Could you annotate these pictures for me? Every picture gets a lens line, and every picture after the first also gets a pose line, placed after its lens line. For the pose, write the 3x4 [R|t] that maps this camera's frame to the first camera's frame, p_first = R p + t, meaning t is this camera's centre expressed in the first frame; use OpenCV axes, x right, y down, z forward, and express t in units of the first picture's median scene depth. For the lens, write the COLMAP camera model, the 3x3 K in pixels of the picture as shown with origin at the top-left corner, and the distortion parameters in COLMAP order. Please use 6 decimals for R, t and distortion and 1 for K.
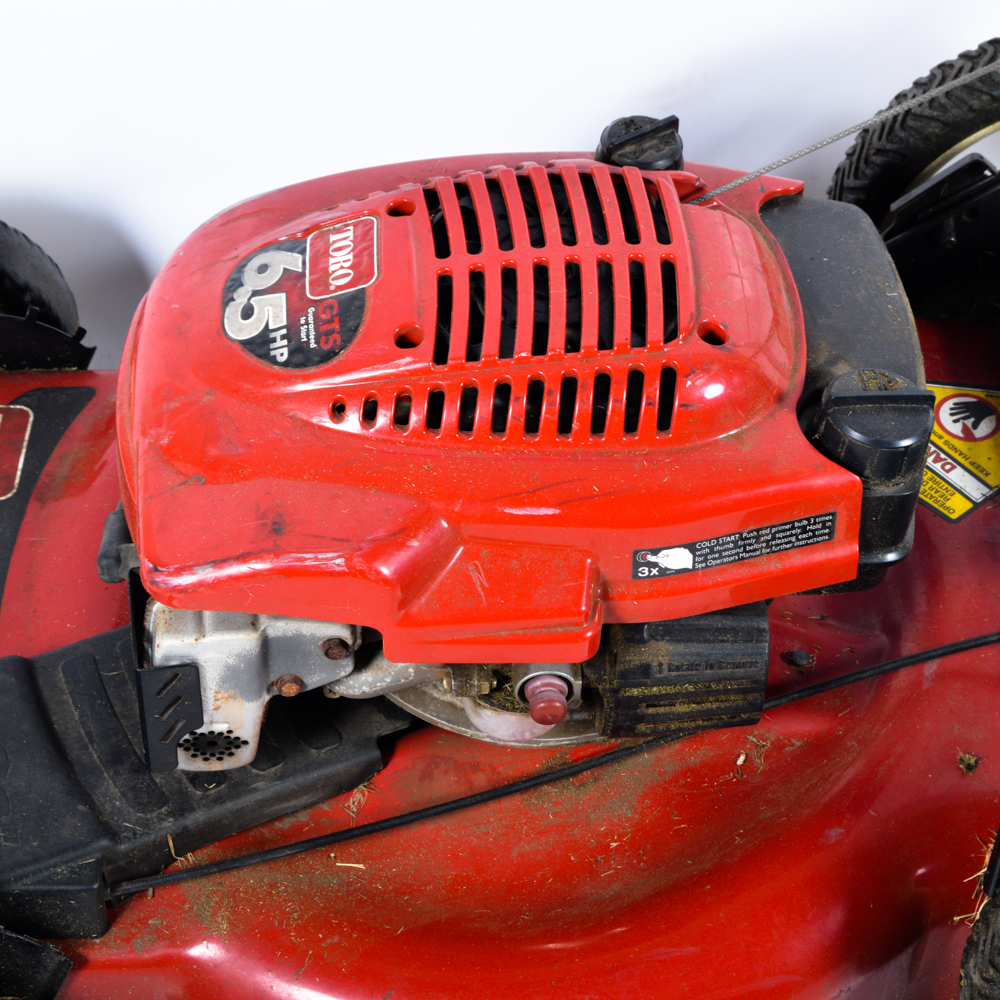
lens RADIAL K [[3020.1, 0, 500.0], [0, 3020.1, 500.0], [0, 0, 1]] dist [-0.053219, 0.263067]
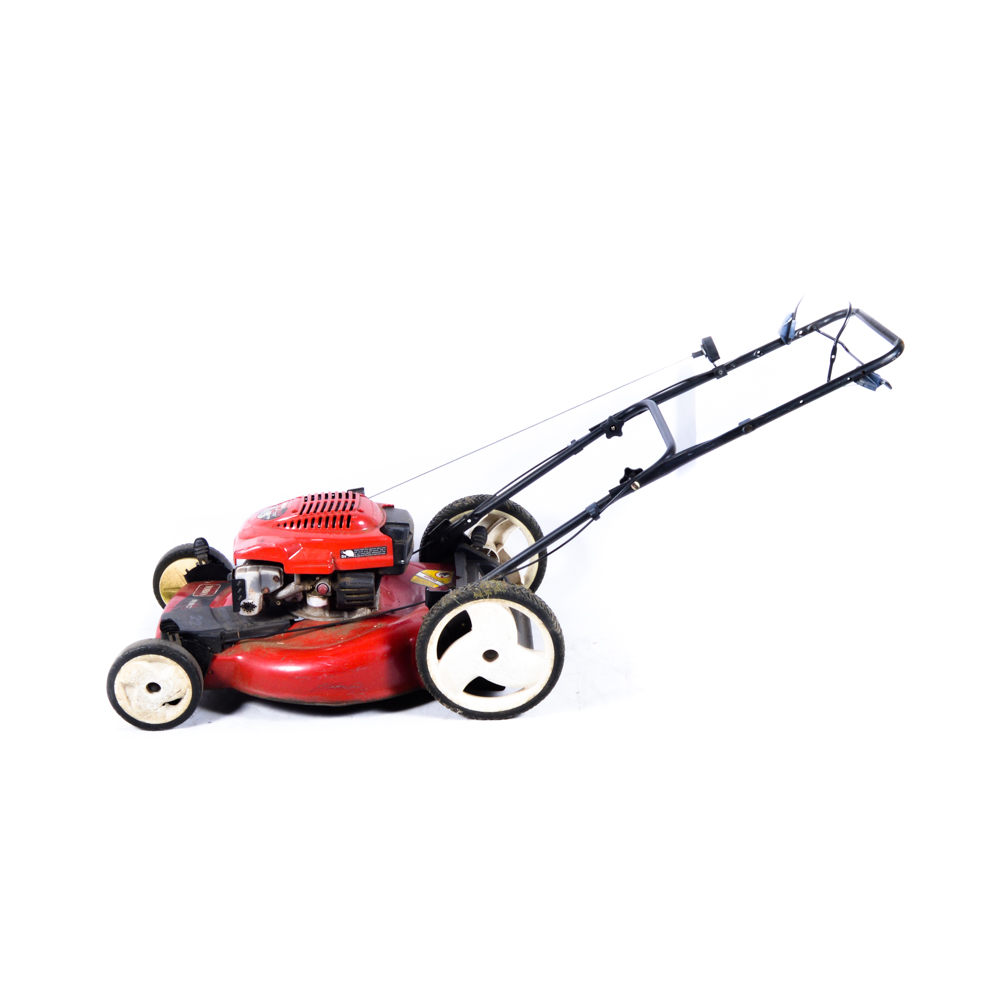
lens RADIAL K [[1449.8, 0, 500.0], [0, 1449.8, 500.0], [0, 0, 1]] dist [-0.083354, -0.000639]
pose [[0.999550, -0.014780, -0.026087, 0.327433], [0.000993, 0.885904, -0.463867, 0.918875], [0.029967, 0.463632, 0.885521, -0.924214]]
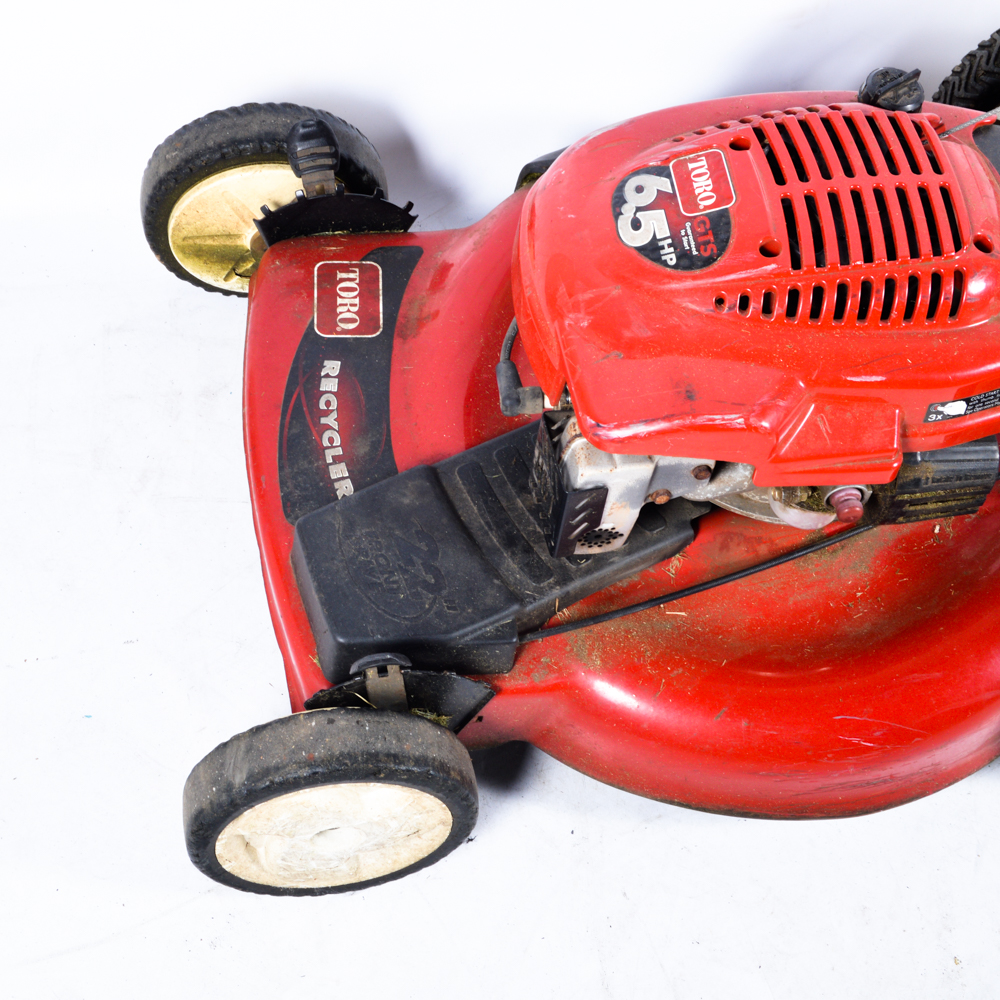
lens RADIAL K [[2059.4, 0, 462.0], [0, 2059.4, 500.6], [0, 0, 1]] dist [-0.038510, -0.010434]
pose [[0.994489, -0.018670, 0.103170, -0.253639], [0.001981, 0.987188, 0.159548, -0.085661], [-0.104827, -0.158465, 0.981784, 0.084435]]
